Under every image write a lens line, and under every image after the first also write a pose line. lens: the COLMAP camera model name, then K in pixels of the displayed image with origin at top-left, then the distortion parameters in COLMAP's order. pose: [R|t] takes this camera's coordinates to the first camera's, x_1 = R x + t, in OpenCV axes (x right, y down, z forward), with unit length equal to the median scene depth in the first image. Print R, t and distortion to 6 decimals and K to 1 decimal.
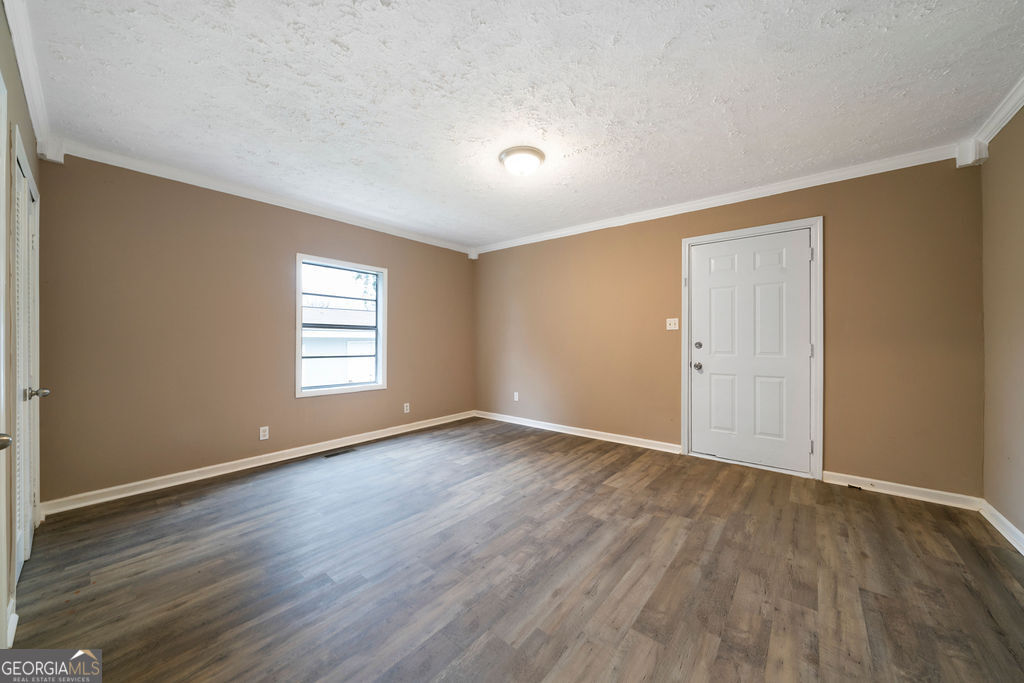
lens RADIAL K [[354.3, 0, 515.8], [0, 354.3, 341.1], [0, 0, 1]] dist [0.000458, 0.000095]
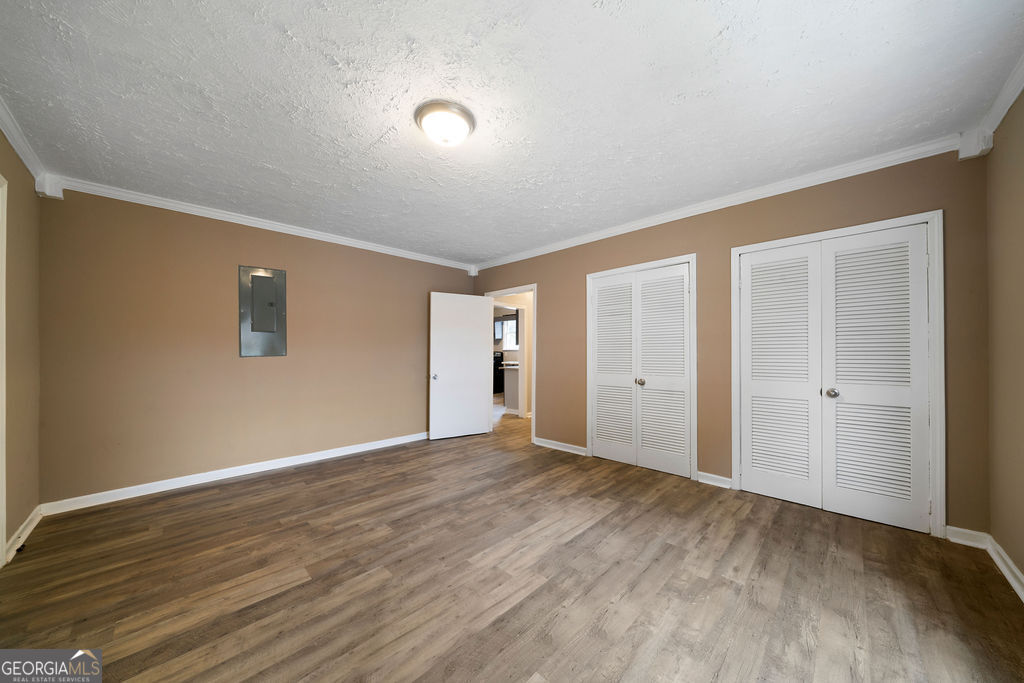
lens RADIAL K [[354.3, 0, 514.0], [0, 354.3, 348.5], [0, 0, 1]] dist [0.000458, 0.000095]
pose [[-0.995848, 0.006872, 0.090767, -0.245875], [0.006423, 0.999966, -0.005238, -0.017810], [-0.090800, -0.004633, -0.995858, 2.116252]]
